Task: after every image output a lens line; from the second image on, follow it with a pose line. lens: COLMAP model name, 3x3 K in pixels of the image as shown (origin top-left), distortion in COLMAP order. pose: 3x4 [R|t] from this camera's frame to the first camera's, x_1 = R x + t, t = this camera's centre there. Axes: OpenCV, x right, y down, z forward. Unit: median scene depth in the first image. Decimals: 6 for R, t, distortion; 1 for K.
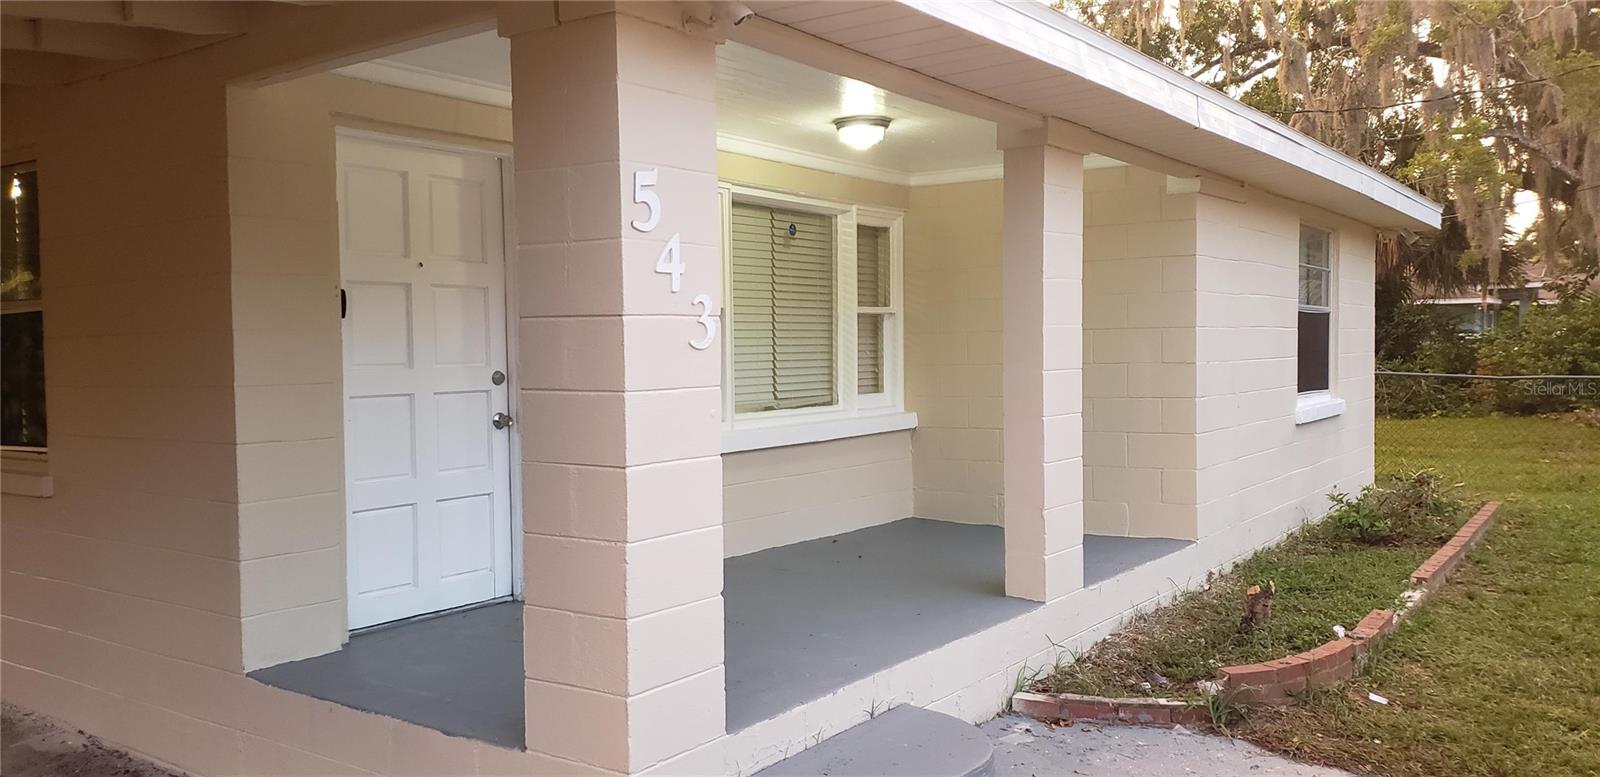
lens RADIAL K [[1242.7, 0, 777.0], [0, 1242.7, 404.6], [0, 0, 1]] dist [0.151032, -0.301142]
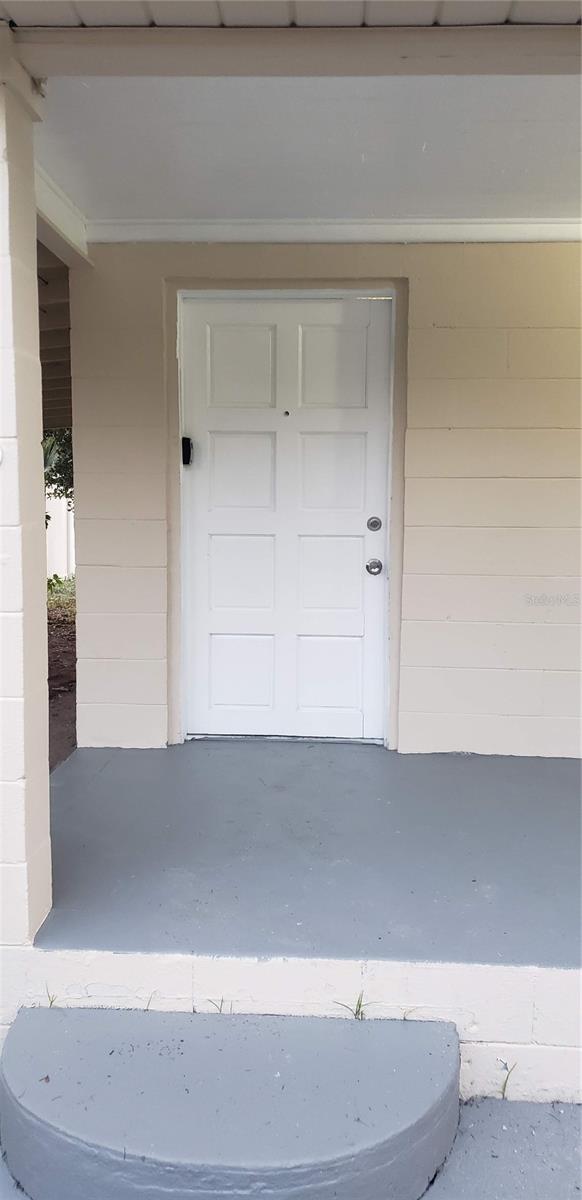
lens RADIAL K [[932.0, 0, 291.0], [0, 932.0, 600.0], [0, 0, 1]] dist [0.151032, -0.301142]
pose [[0.551732, 0.102046, -0.827755, 0.394839], [-0.058174, 0.994778, 0.083861, -0.020869], [0.831990, 0.001885, 0.554788, 0.566755]]
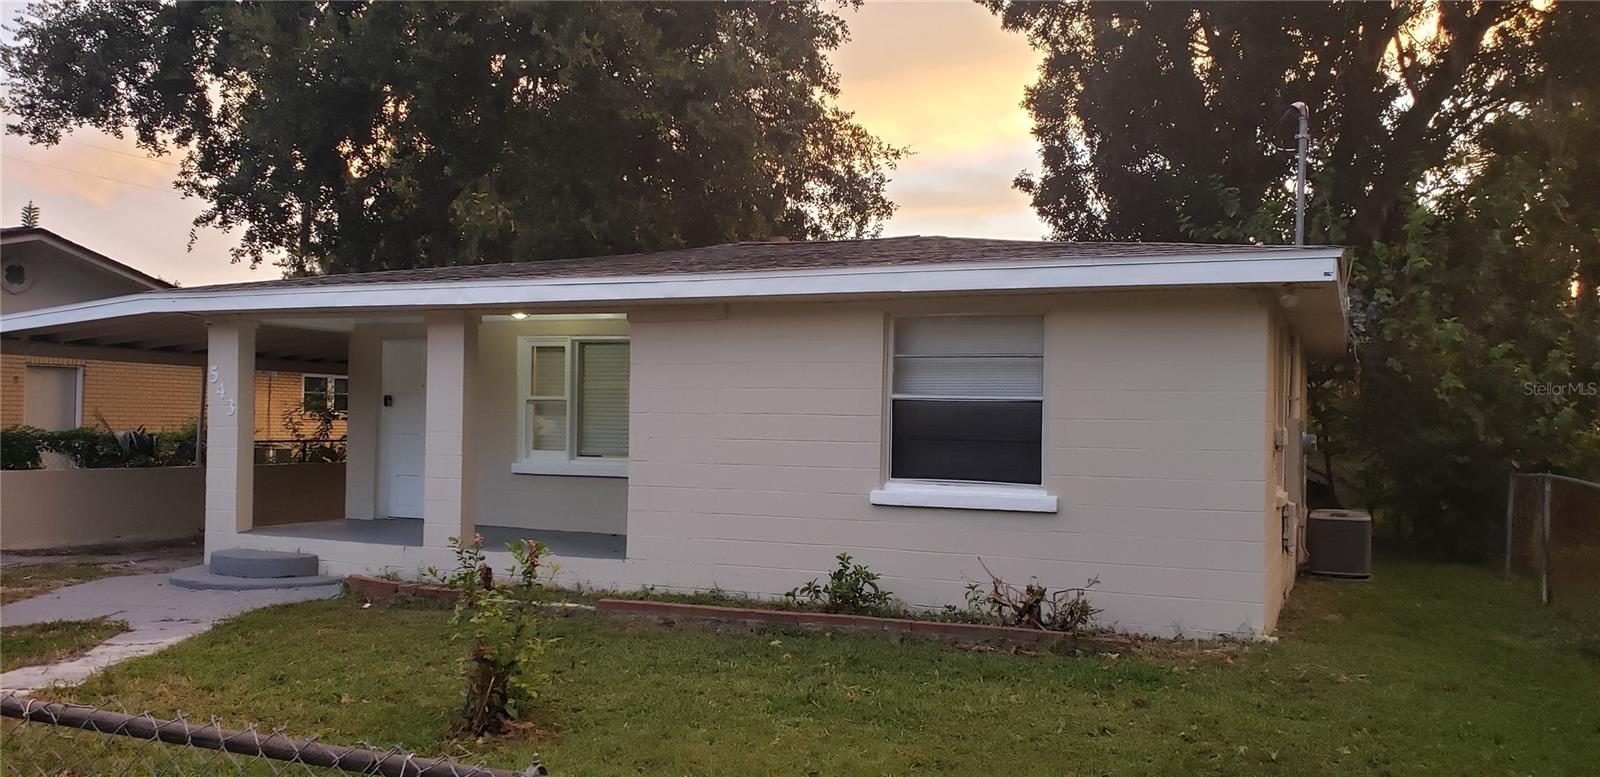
lens RADIAL K [[1242.7, 0, 777.0], [0, 1242.7, 404.6], [0, 0, 1]] dist [0.151032, -0.301142]
pose [[0.217322, 0.005832, -0.976083, 2.465848], [-0.062868, 0.997990, -0.008034, -0.096660], [0.974073, 0.063110, 0.217252, 1.156313]]
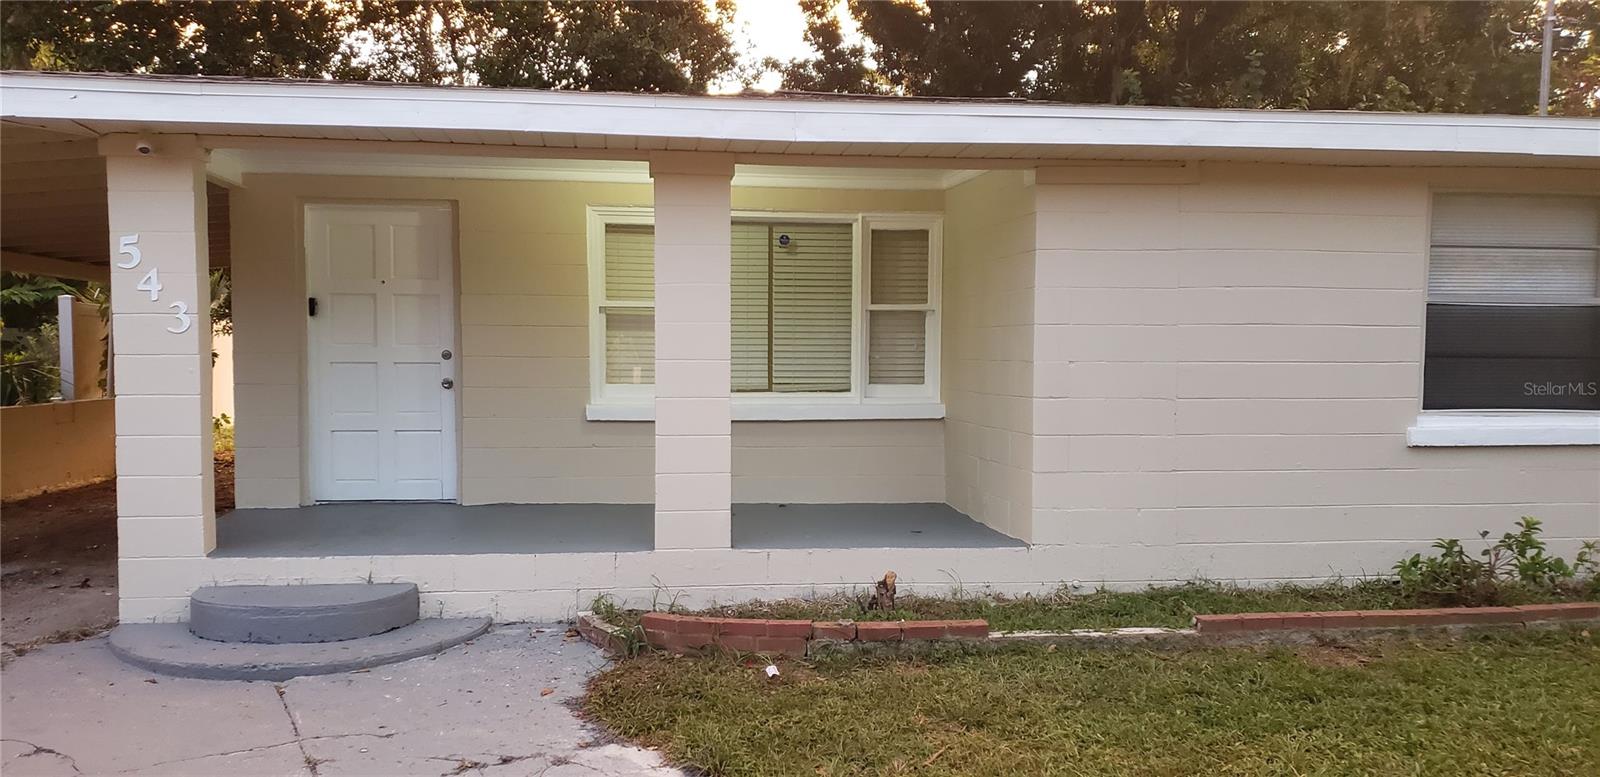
lens RADIAL K [[1275.9, 0, 795.4], [0, 1275.9, 403.5], [0, 0, 1]] dist [0.063144, -0.091807]
pose [[0.685431, 0.050690, -0.726372, 1.278104], [-0.049598, 0.998507, 0.022879, -0.020232], [0.726447, 0.020345, 0.686921, 0.264026]]
